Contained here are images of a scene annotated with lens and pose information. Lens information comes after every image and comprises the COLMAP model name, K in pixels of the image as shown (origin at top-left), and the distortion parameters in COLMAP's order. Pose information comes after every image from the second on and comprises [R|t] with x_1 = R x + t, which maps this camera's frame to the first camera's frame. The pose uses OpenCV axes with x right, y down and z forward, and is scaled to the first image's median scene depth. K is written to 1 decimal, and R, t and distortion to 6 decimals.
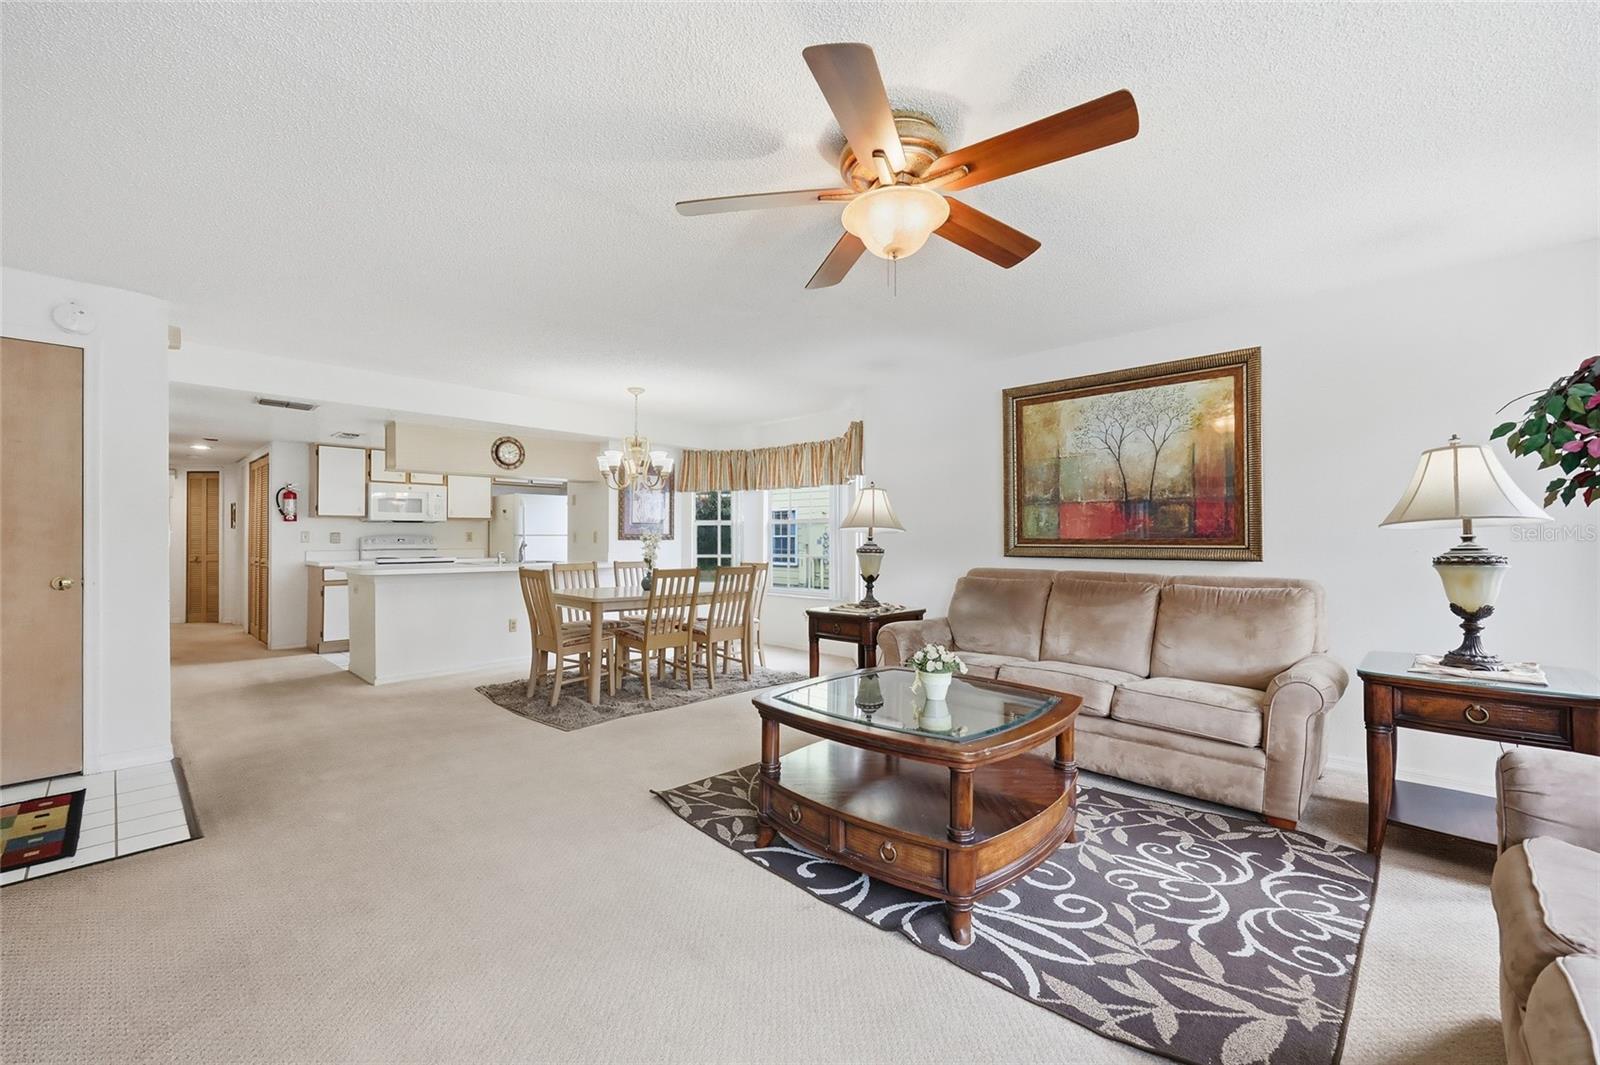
lens RADIAL K [[649.9, 0, 799.4], [0, 649.9, 528.8], [0, 0, 1]] dist [-0.001548, -0.000577]
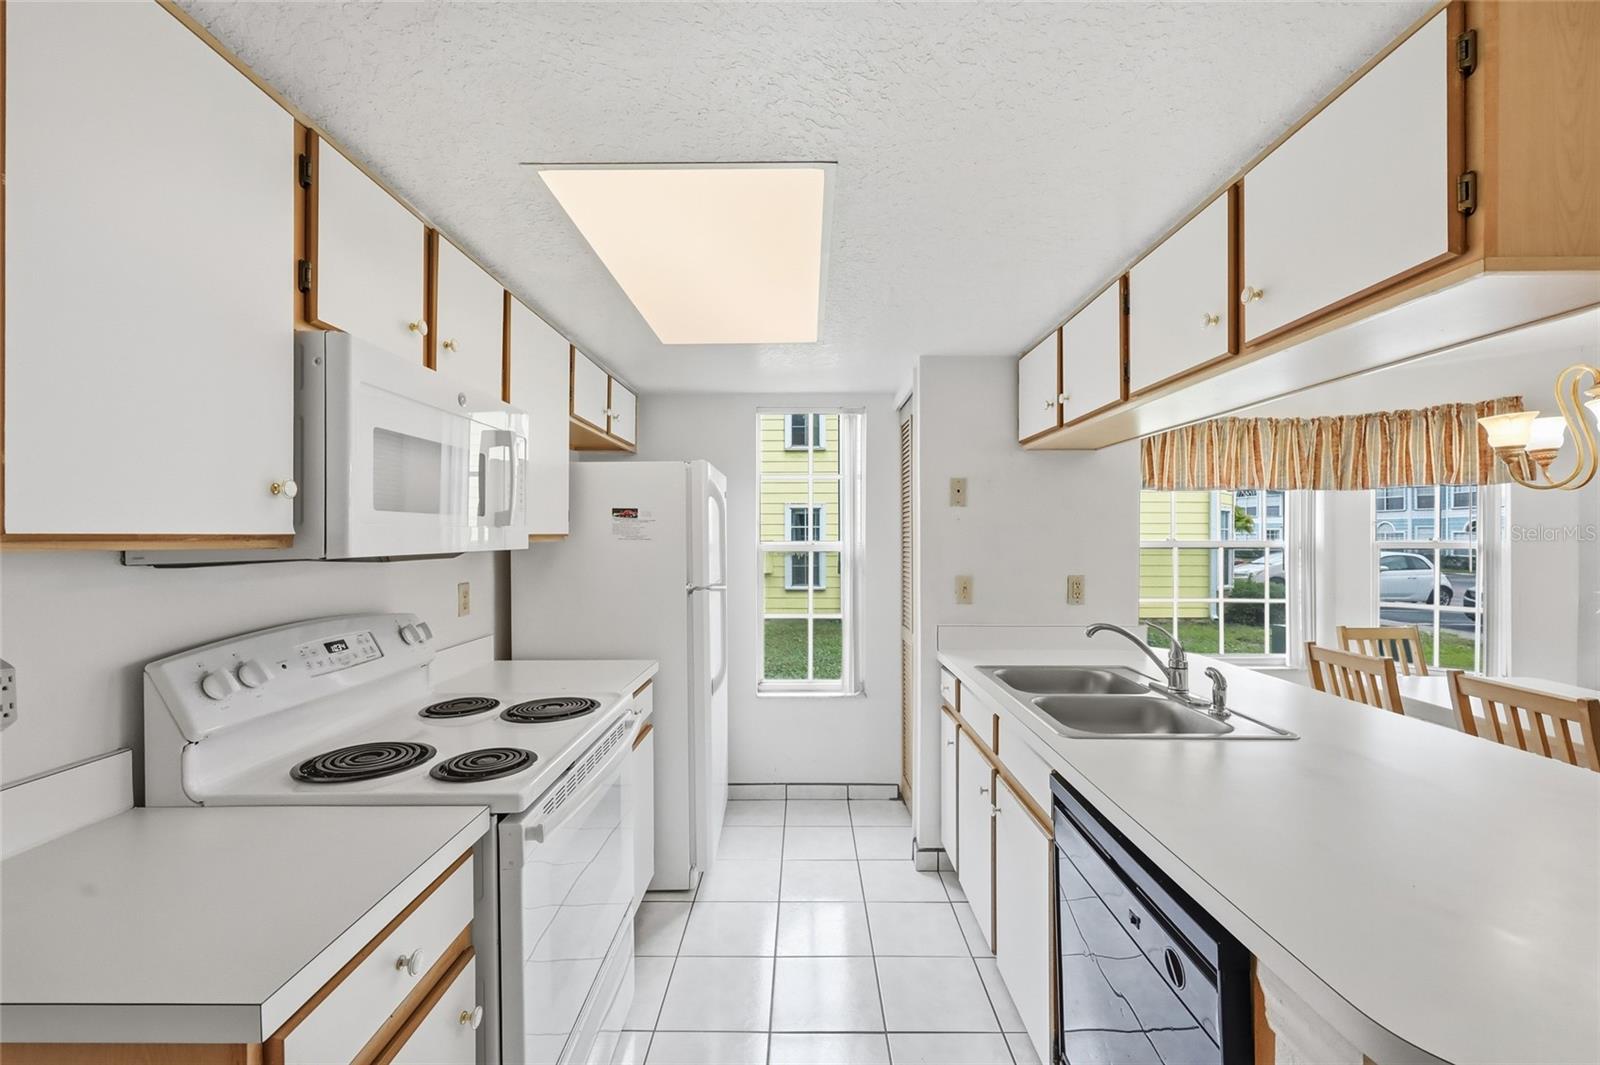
lens RADIAL K [[649.9, 0, 793.5], [0, 649.9, 539.5], [0, 0, 1]] dist [-0.001548, -0.000577]
pose [[0.732604, -0.004582, 0.680640, -0.801262], [-0.004949, 0.999915, 0.012058, -0.024447], [-0.680638, -0.012203, 0.732519, 0.929853]]
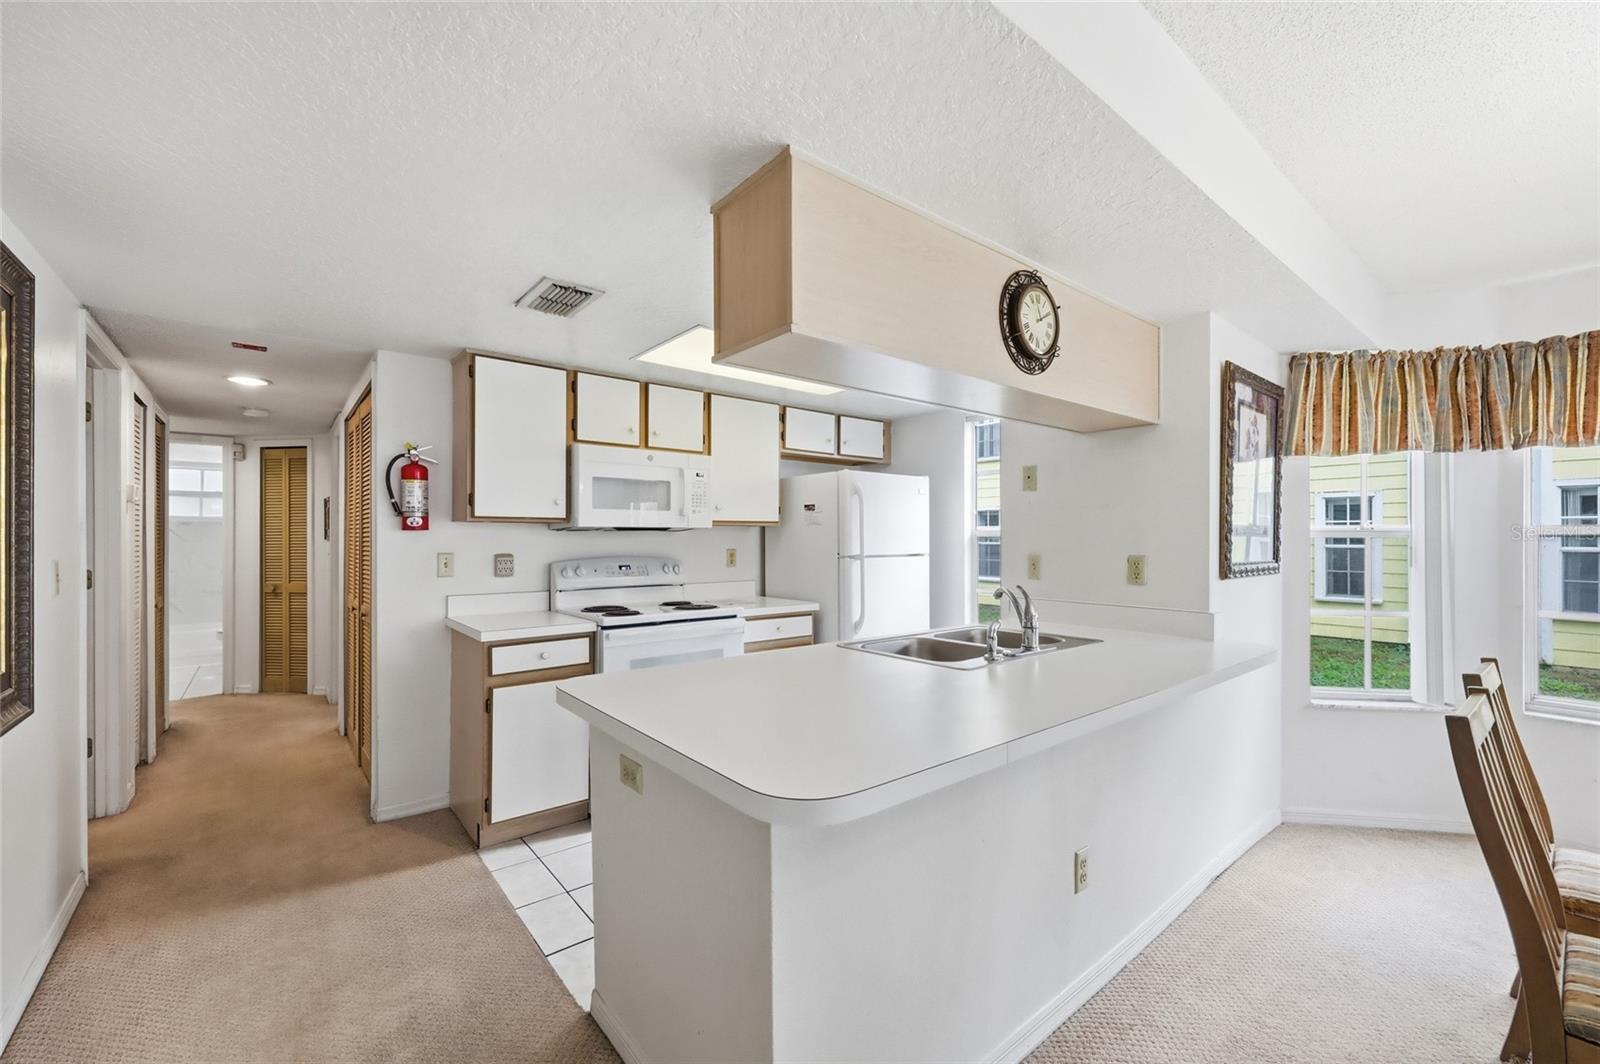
lens RADIAL K [[649.9, 0, 800.2], [0, 649.9, 538.3], [0, 0, 1]] dist [-0.001548, -0.000577]
pose [[0.992007, 0.001439, -0.126172, -0.522777], [-0.000302, 0.999959, 0.009023, -0.010978], [0.126180, -0.008912, 0.991967, 0.663205]]
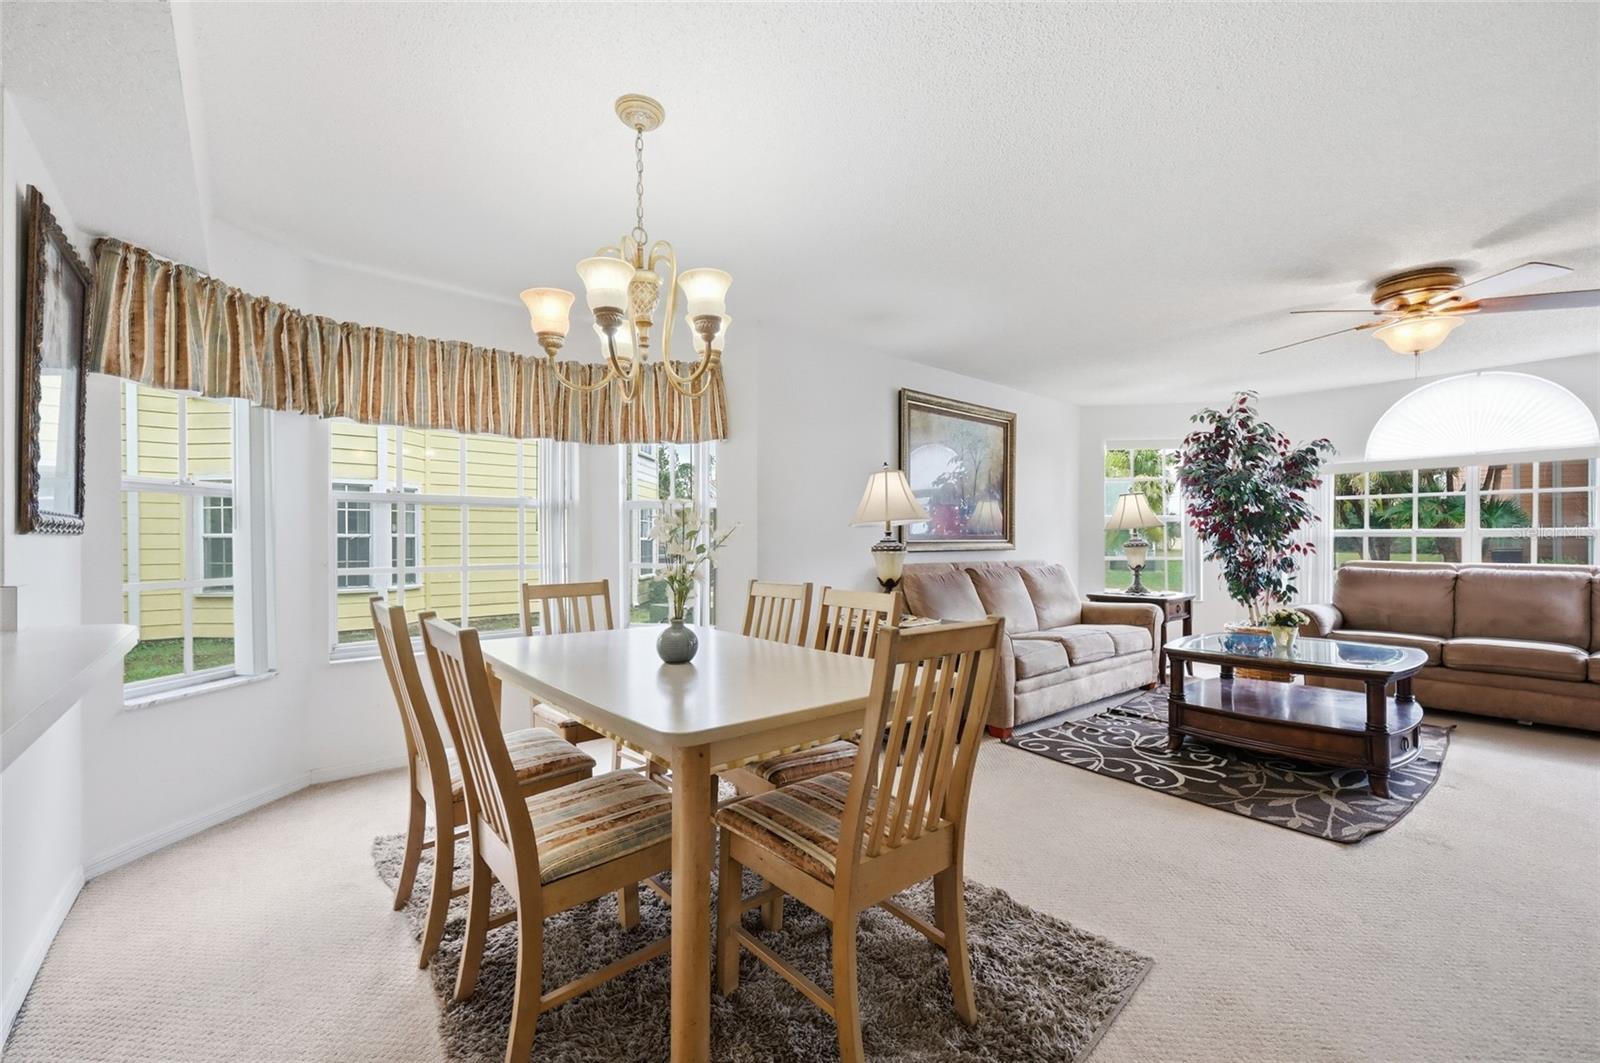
lens RADIAL K [[649.9, 0, 797.1], [0, 649.9, 544.3], [0, 0, 1]] dist [-0.001548, -0.000577]
pose [[0.109231, -0.008567, 0.993979, -0.529764], [-0.012847, 0.999867, 0.010029, 0.016293], [-0.993933, -0.013865, 0.109107, 0.772979]]
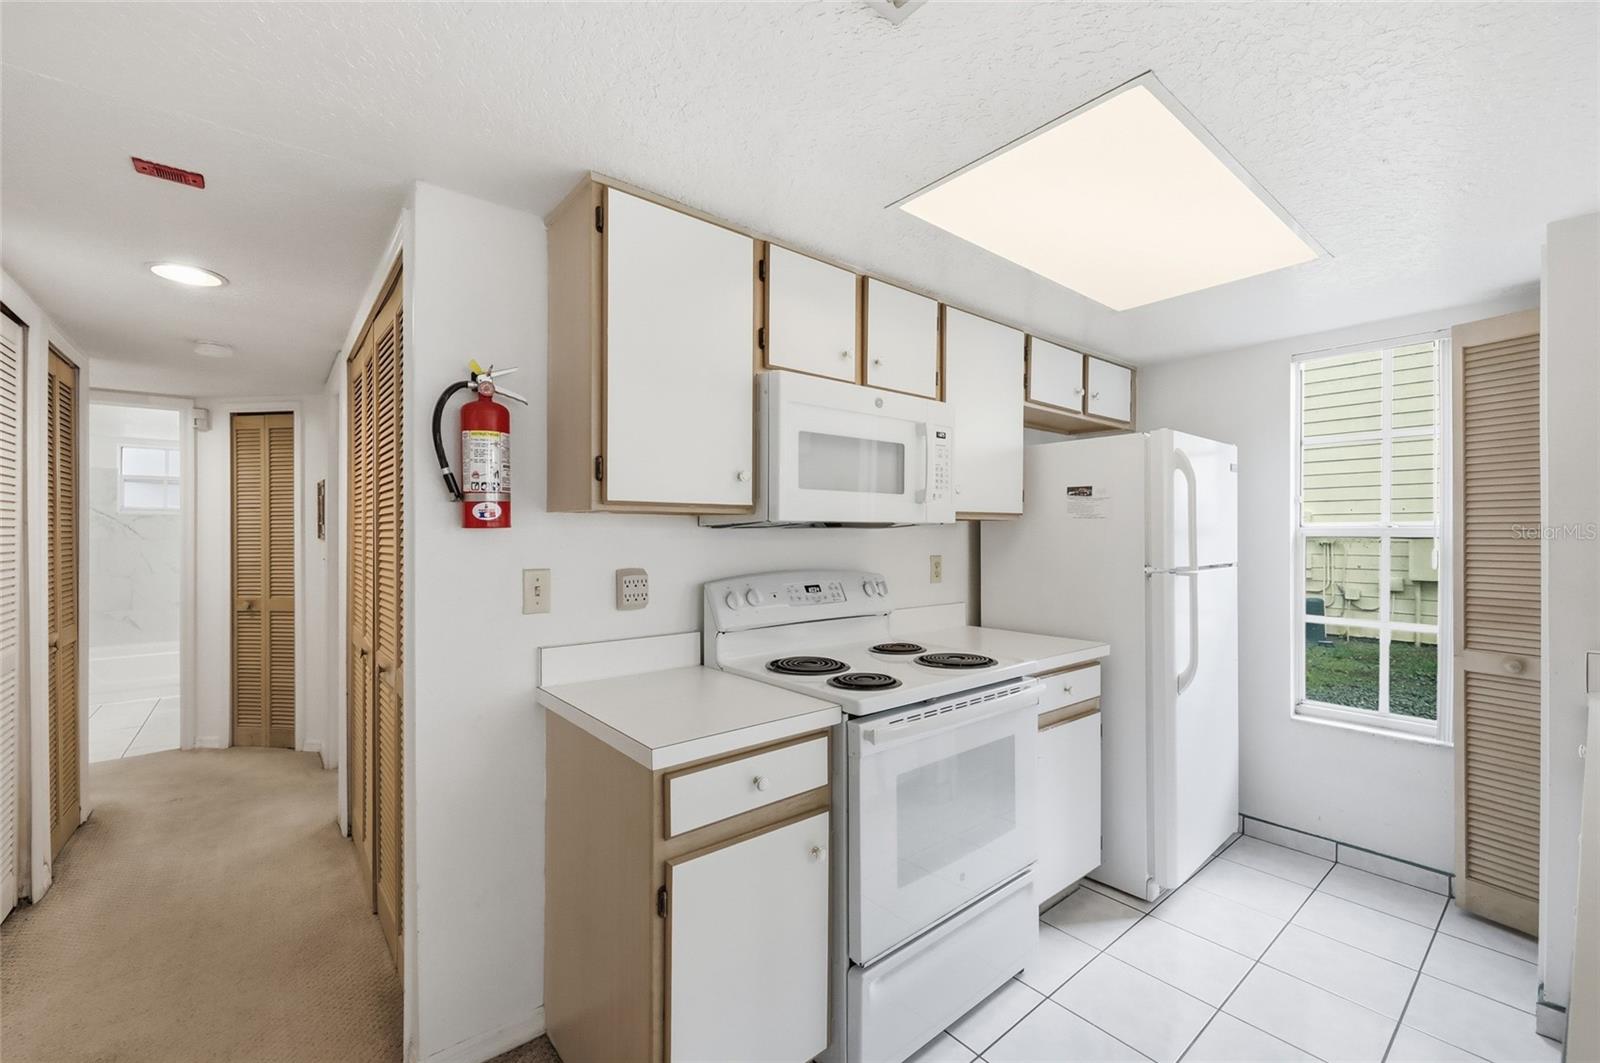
lens RADIAL K [[649.9, 0, 798.3], [0, 649.9, 535.7], [0, 0, 1]] dist [-0.001548, -0.000577]
pose [[0.992312, 0.002460, -0.123734, -0.722444], [-0.000898, 0.999919, 0.012676, -0.012813], [0.123755, -0.012468, 0.992234, 0.876516]]
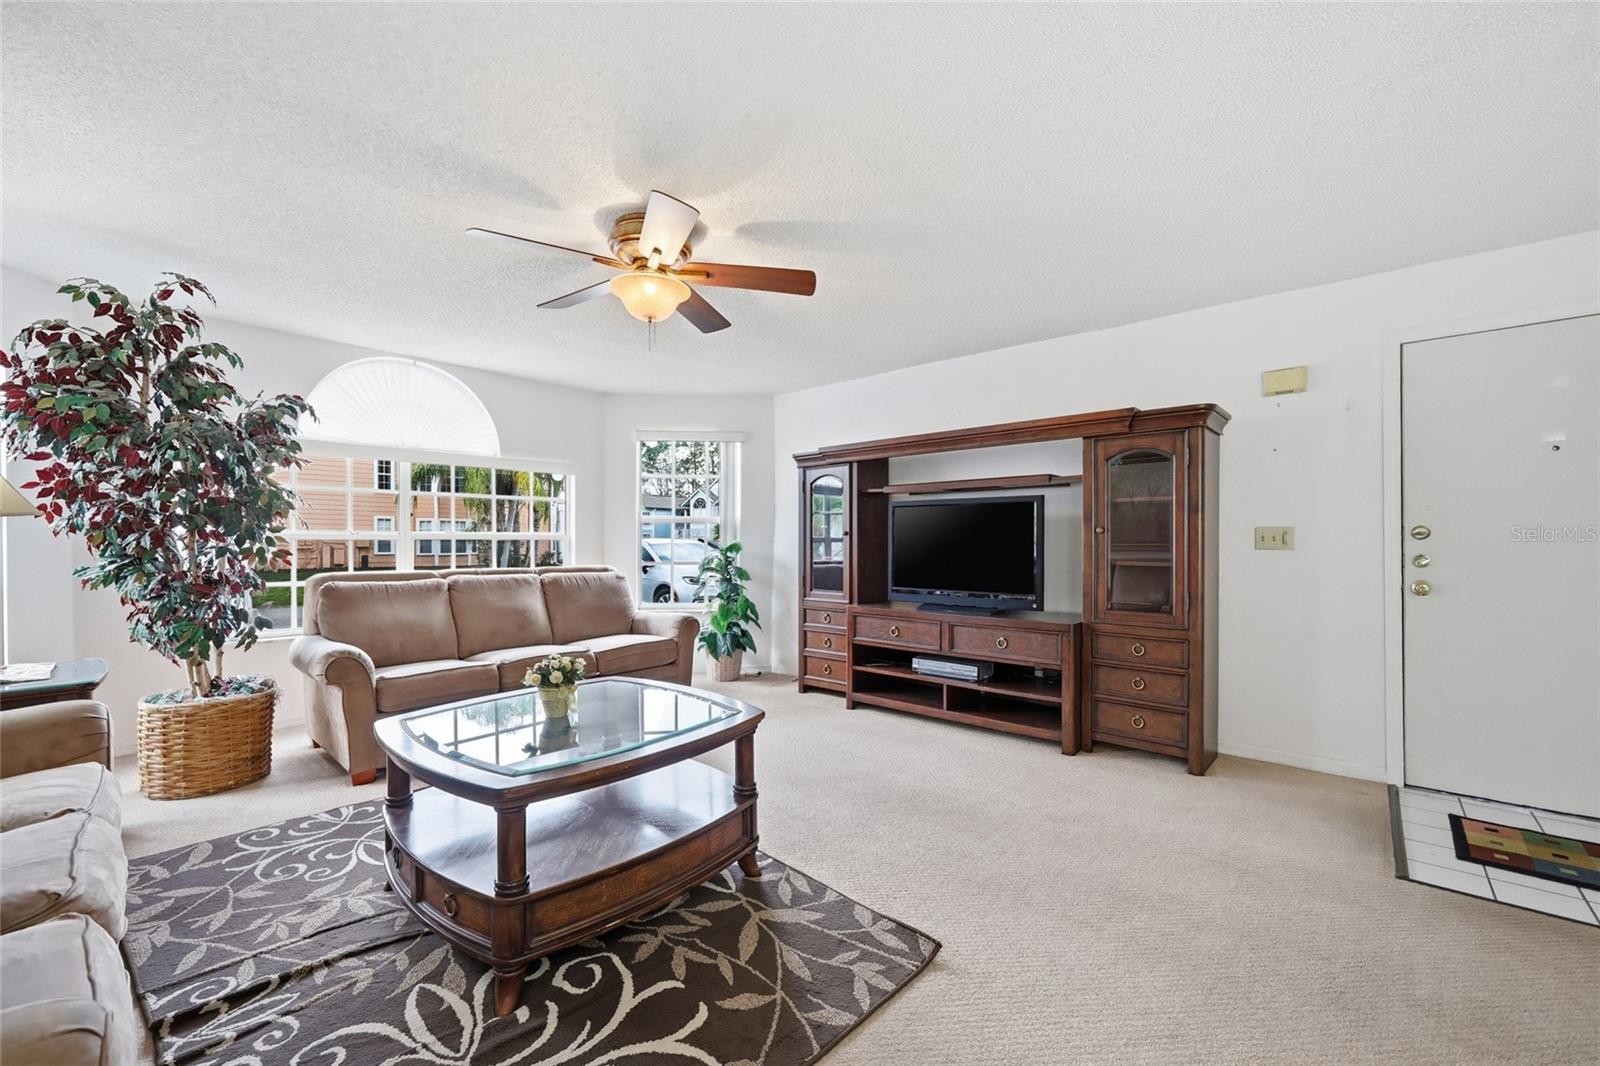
lens RADIAL K [[649.9, 0, 800.8], [0, 649.9, 543.9], [0, 0, 1]] dist [-0.001548, -0.000577]
pose [[-0.999309, -0.000348, -0.037178, -0.036029], [0.000093, 0.999930, -0.011849, 0.015743], [0.037180, -0.011844, -0.999238, 0.771749]]
